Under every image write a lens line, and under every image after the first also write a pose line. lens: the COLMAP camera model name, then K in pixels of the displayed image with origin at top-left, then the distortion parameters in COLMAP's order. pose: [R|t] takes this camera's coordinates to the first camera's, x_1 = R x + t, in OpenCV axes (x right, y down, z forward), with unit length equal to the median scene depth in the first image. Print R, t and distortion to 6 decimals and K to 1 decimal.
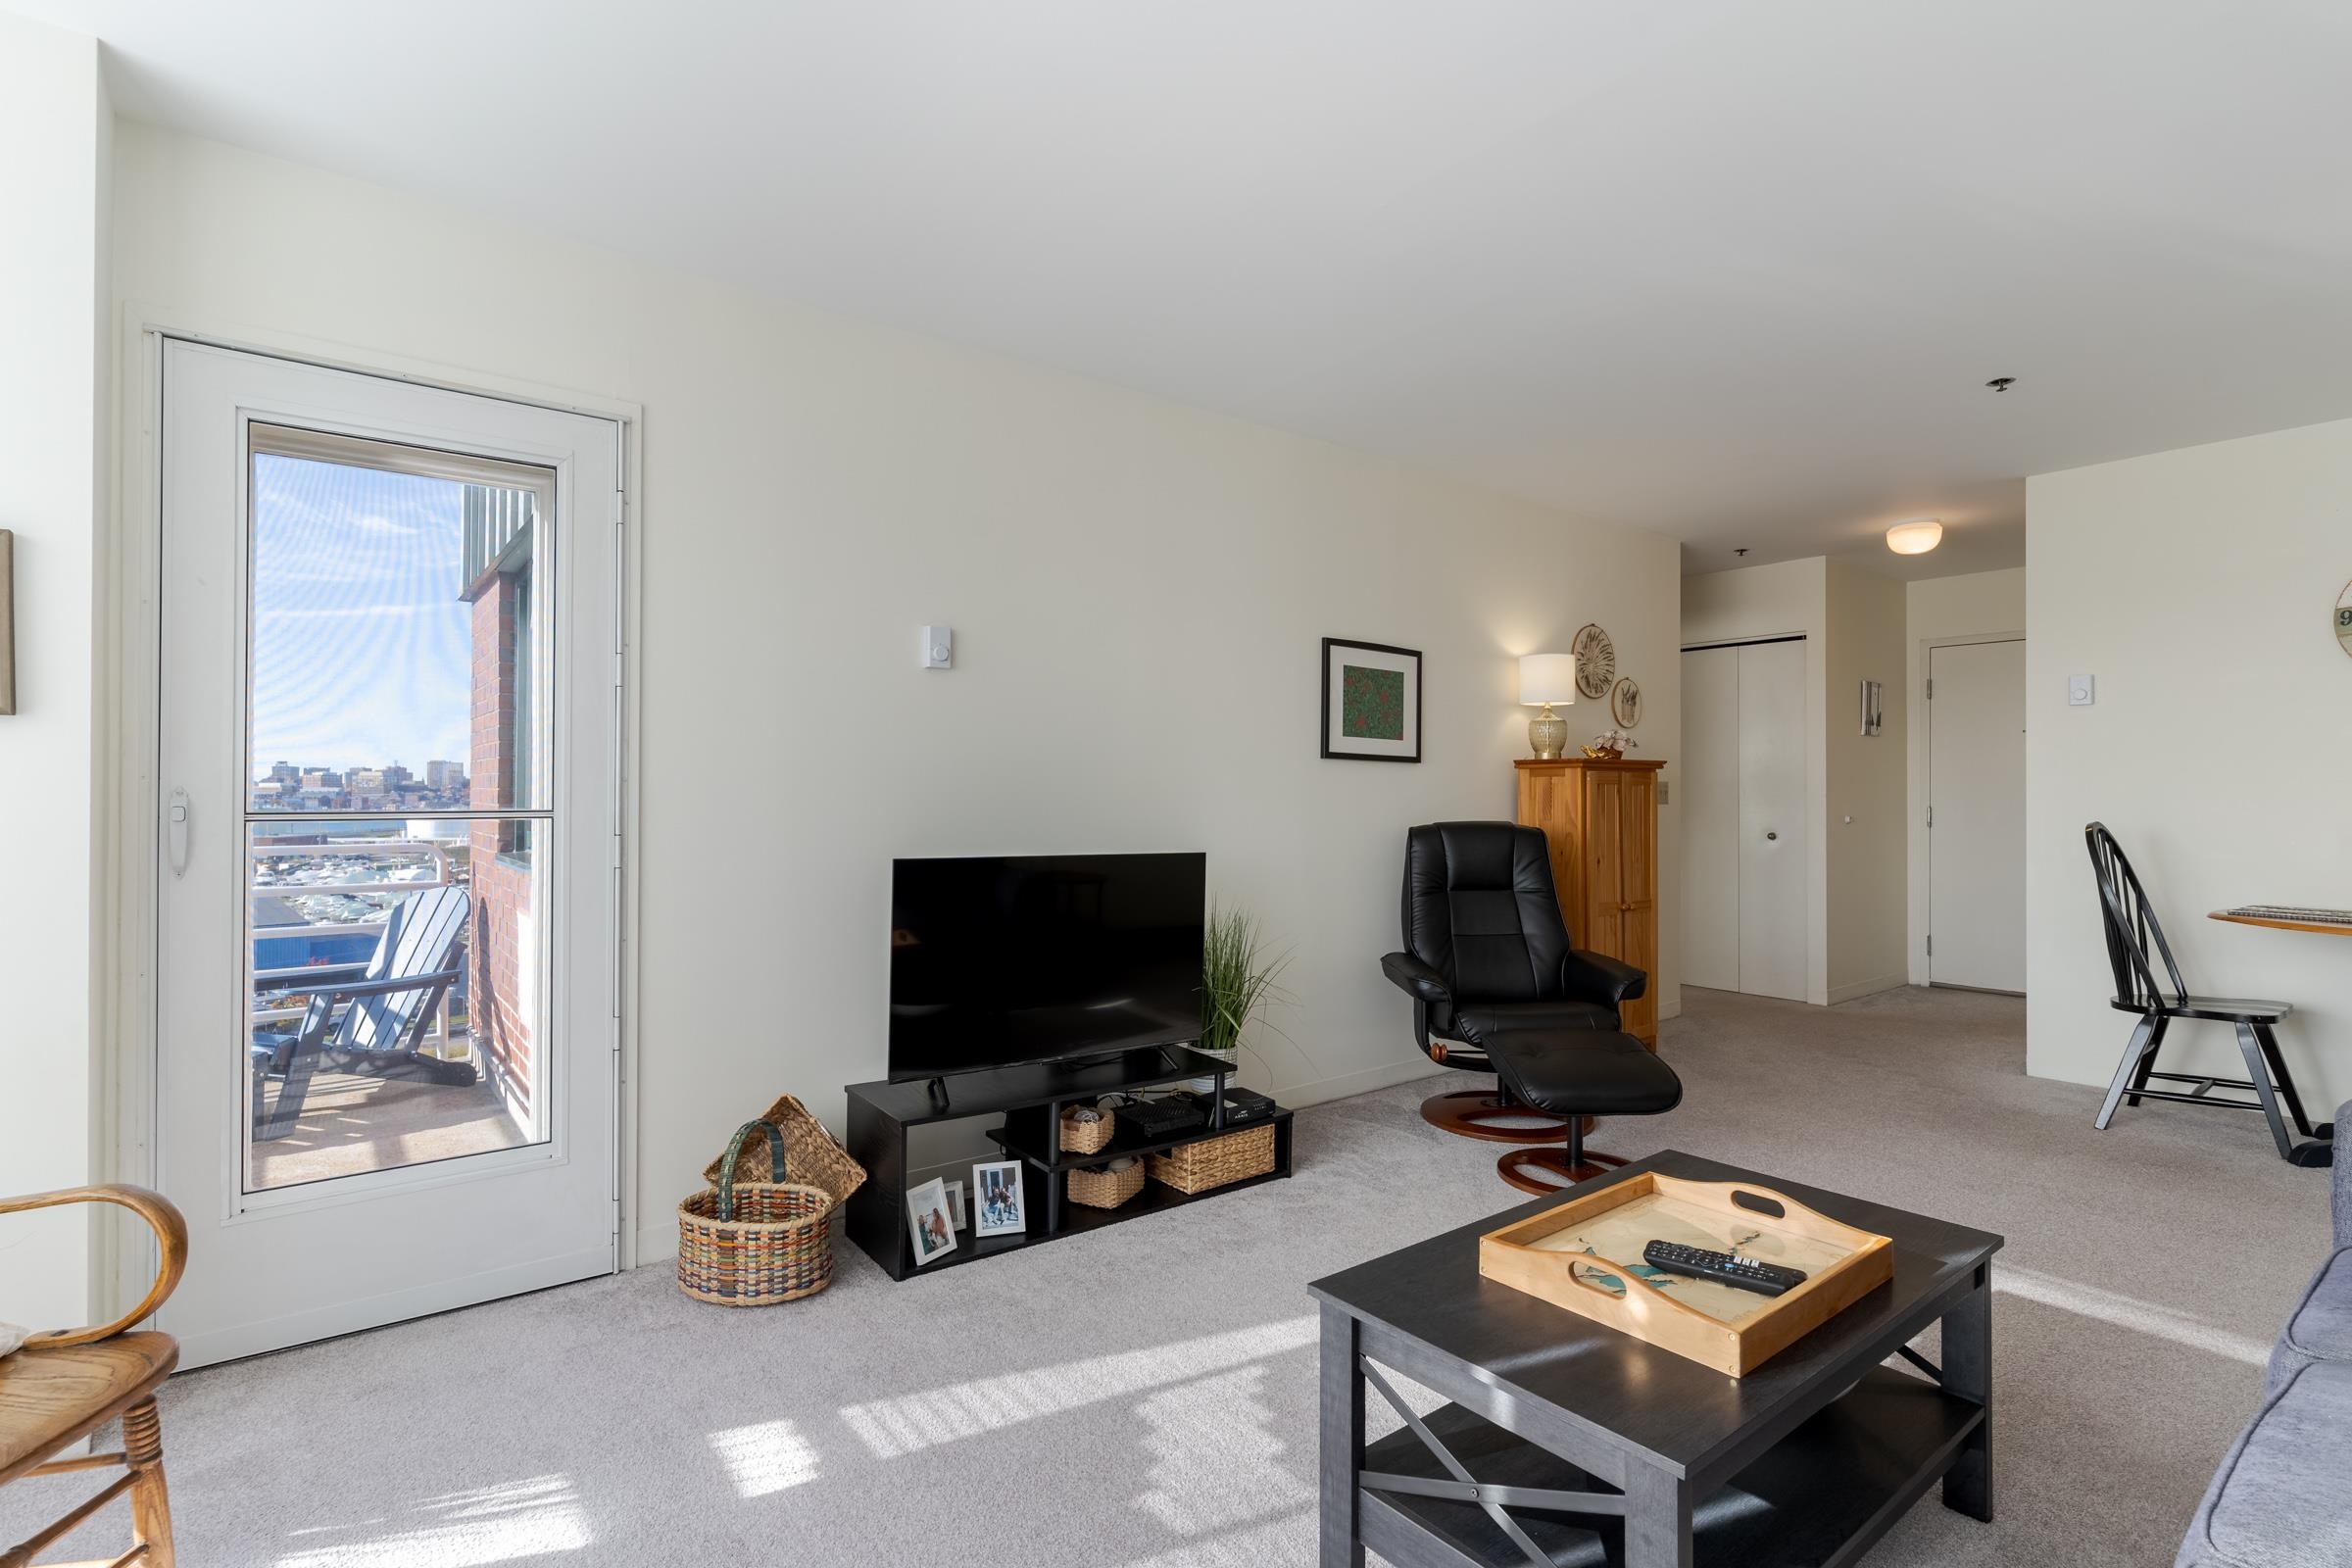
lens RADIAL K [[1115.5, 0, 1148.8], [0, 1115.5, 786.3], [0, 0, 1]] dist [0.001901, -0.003469]
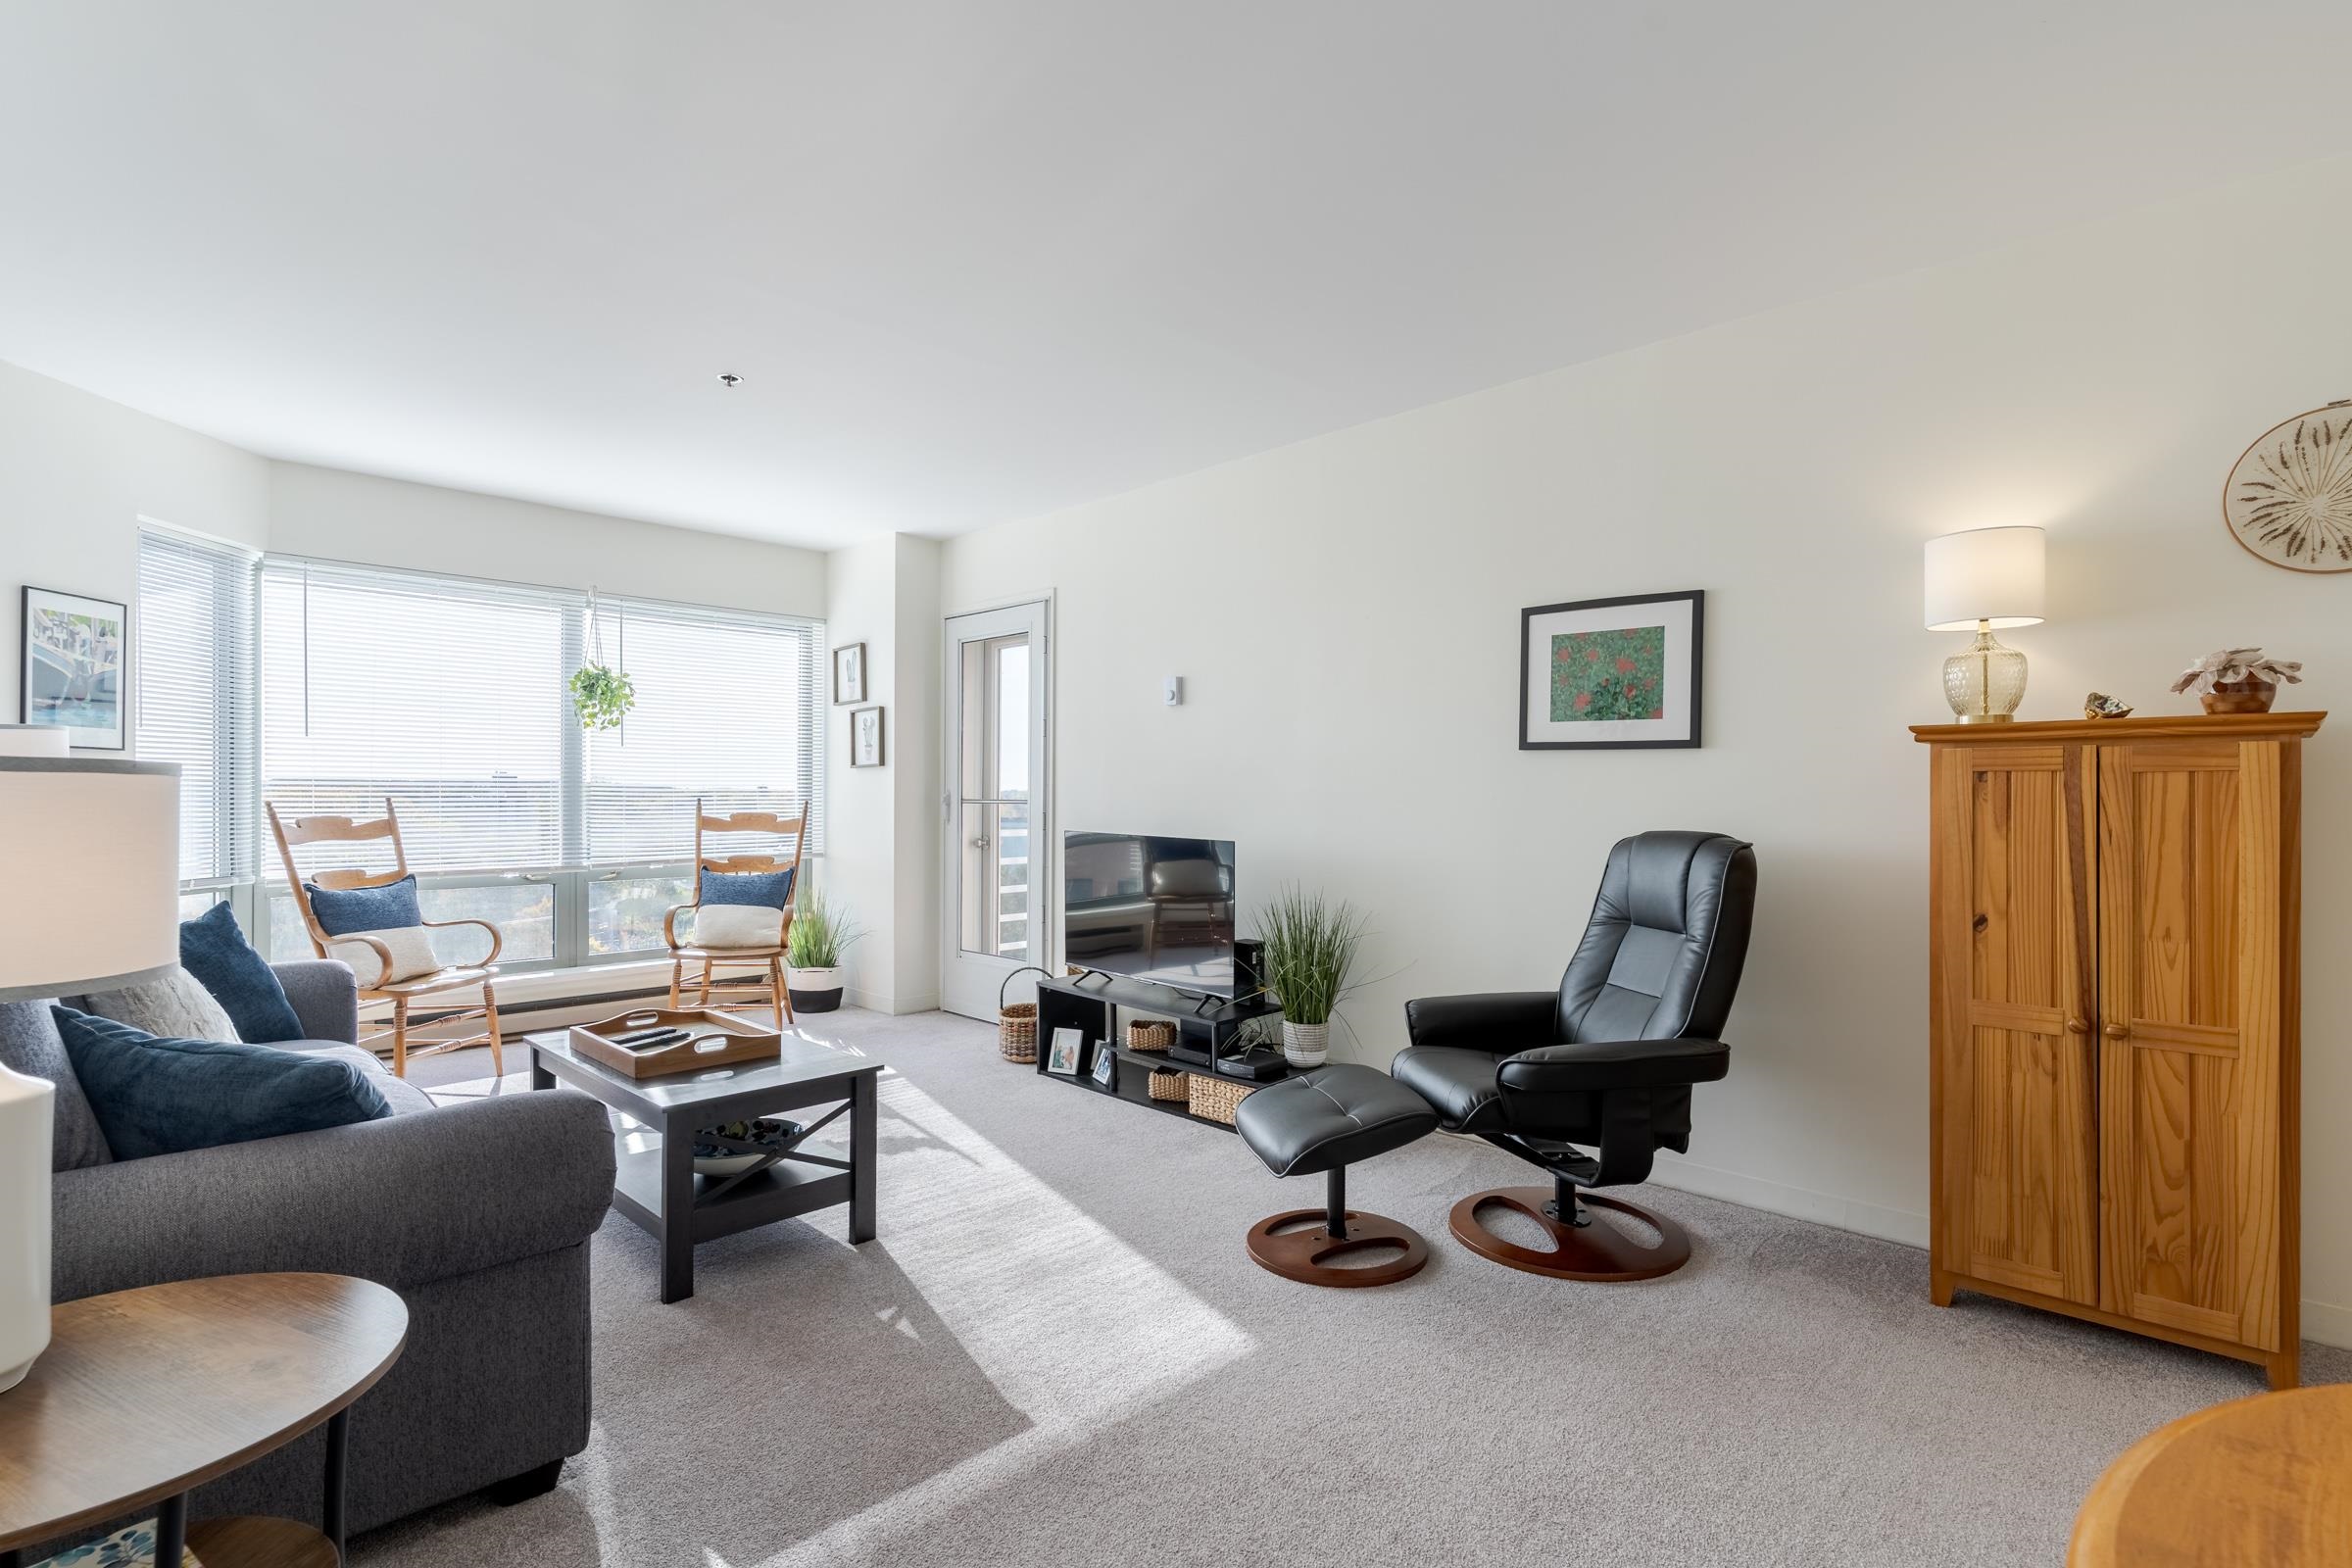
lens RADIAL K [[1115.5, 0, 1179.8], [0, 1115.5, 805.1], [0, 0, 1]] dist [0.001901, -0.003469]
pose [[0.137123, 0.008781, -0.990515, 0.963401], [0.004195, 0.999947, 0.009445, 0.007865], [0.990545, -0.005450, 0.137079, 0.621089]]
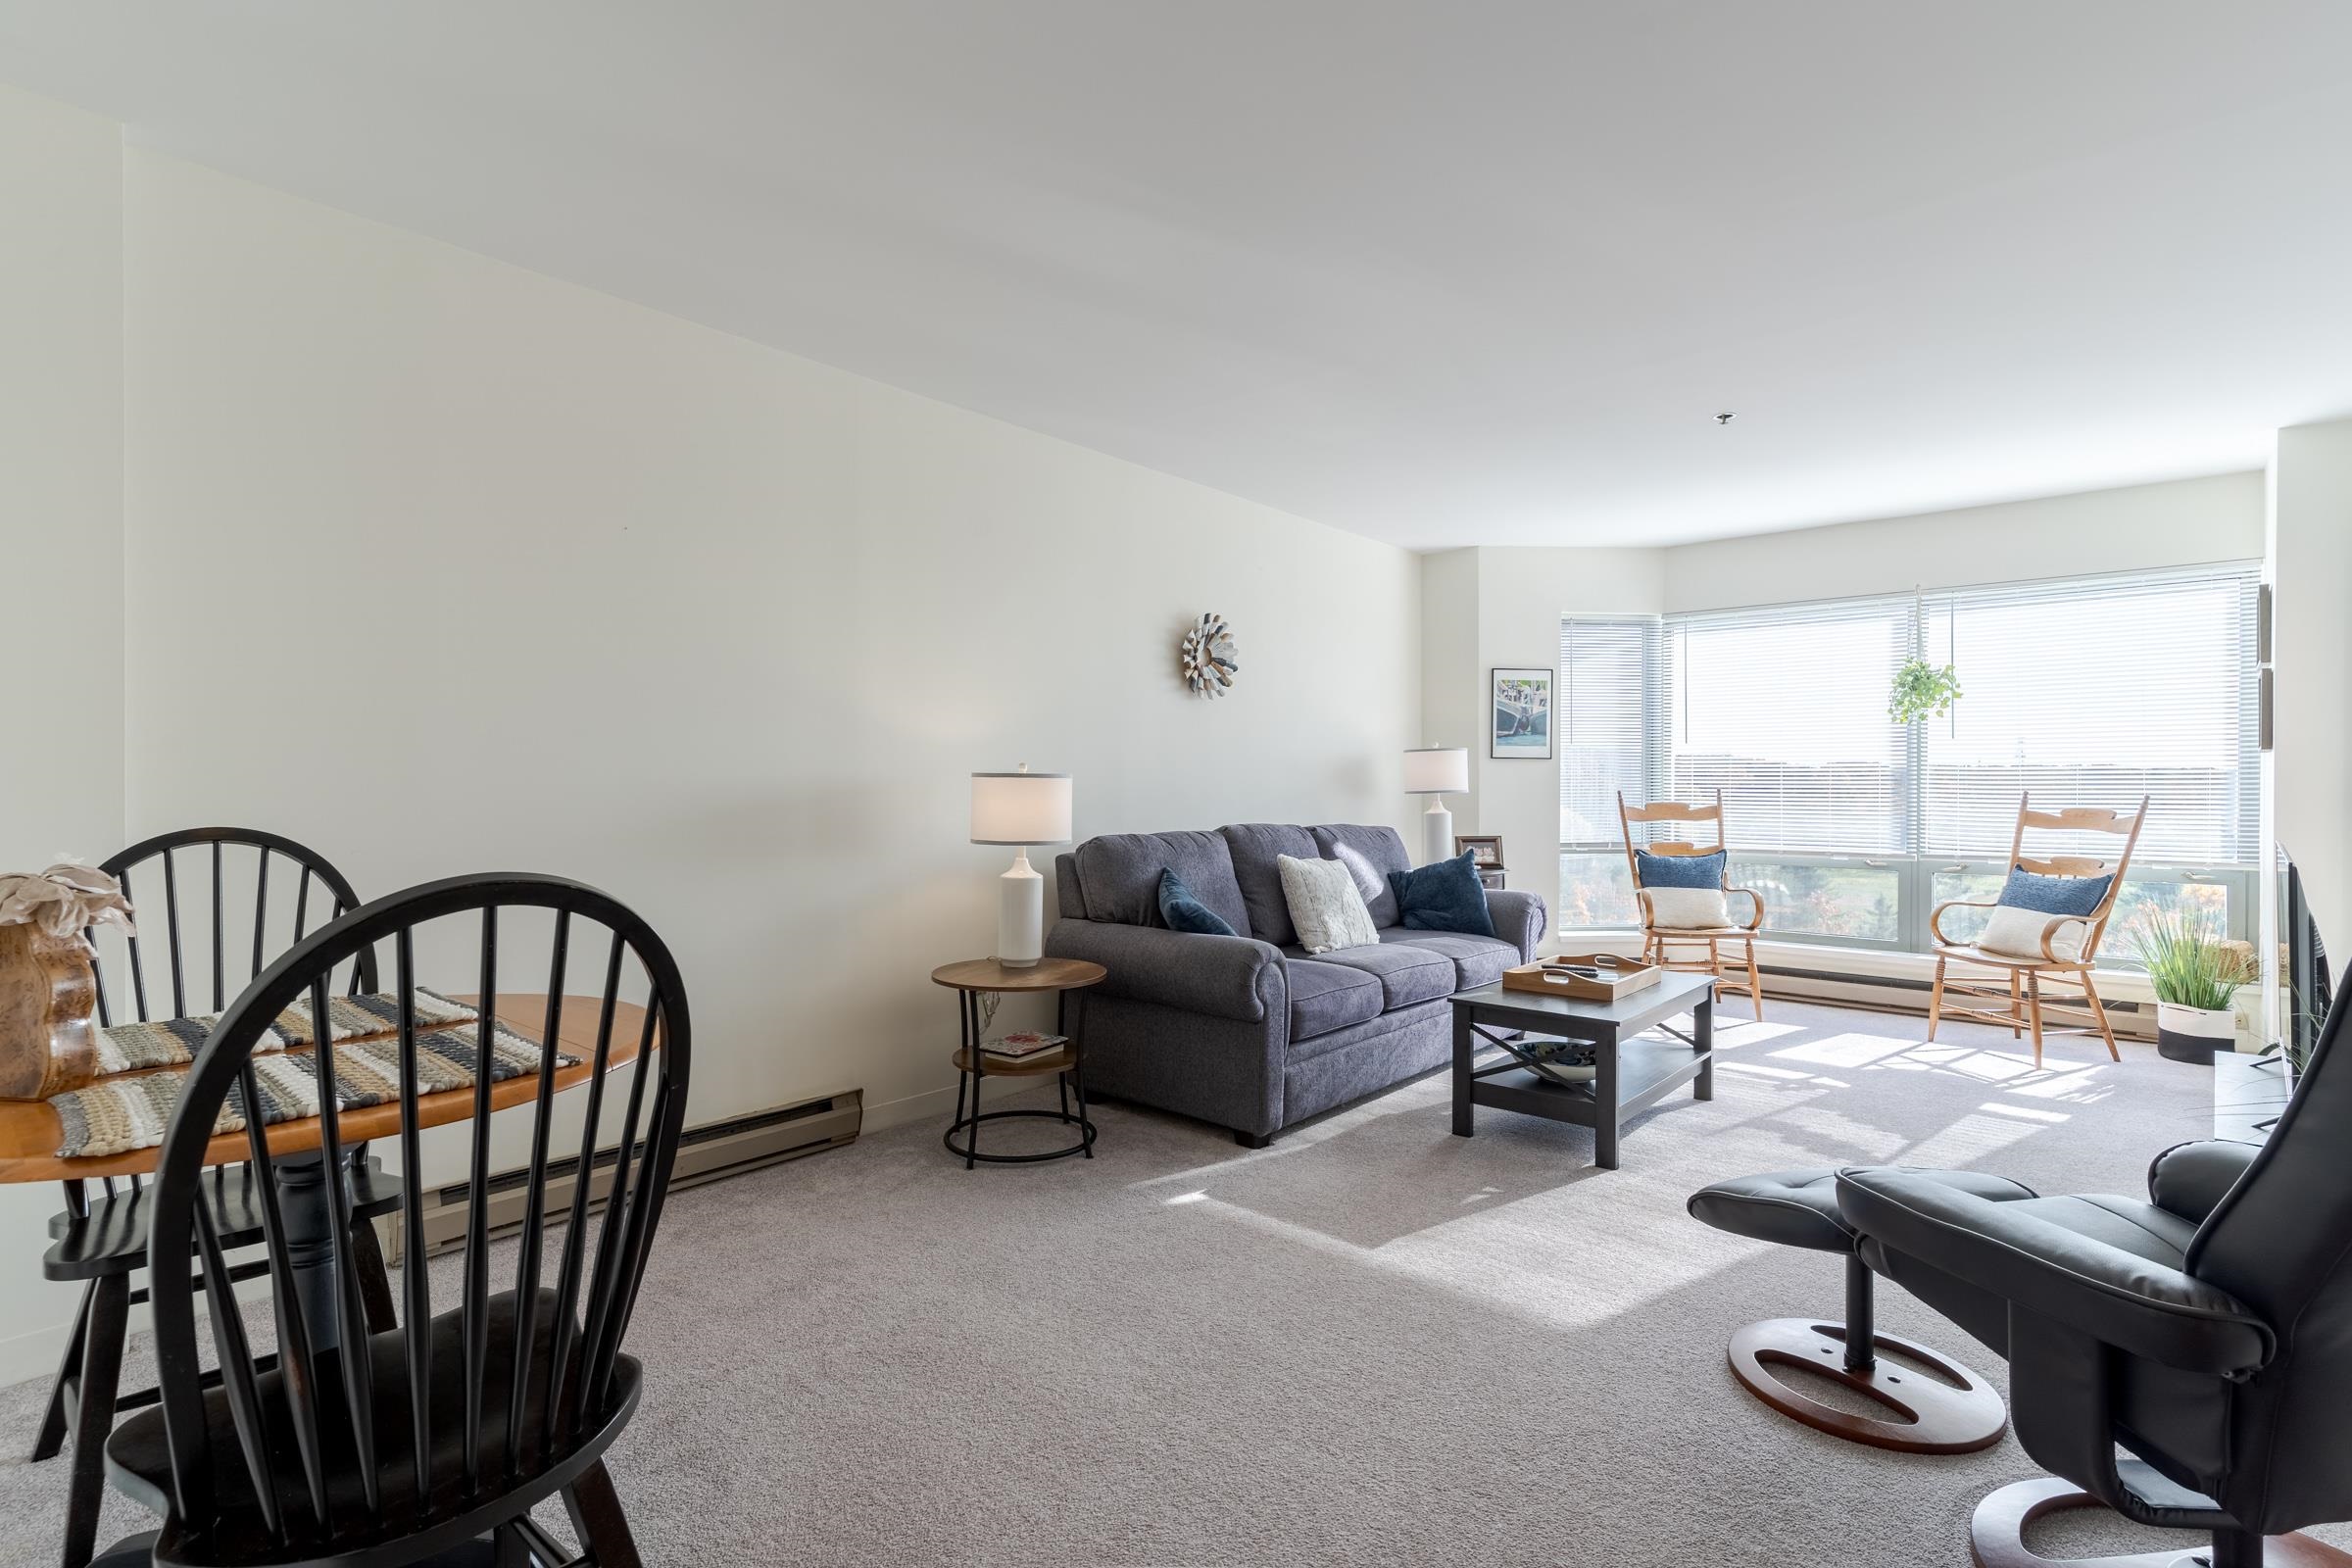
lens RADIAL K [[1115.5, 0, 1157.1], [0, 1115.5, 772.0], [0, 0, 1]] dist [0.001901, -0.003469]
pose [[-0.978549, -0.005434, -0.205944, 0.744786], [-0.001828, 0.999842, -0.017696, 0.012206], [0.206007, -0.016940, -0.978404, 1.243577]]
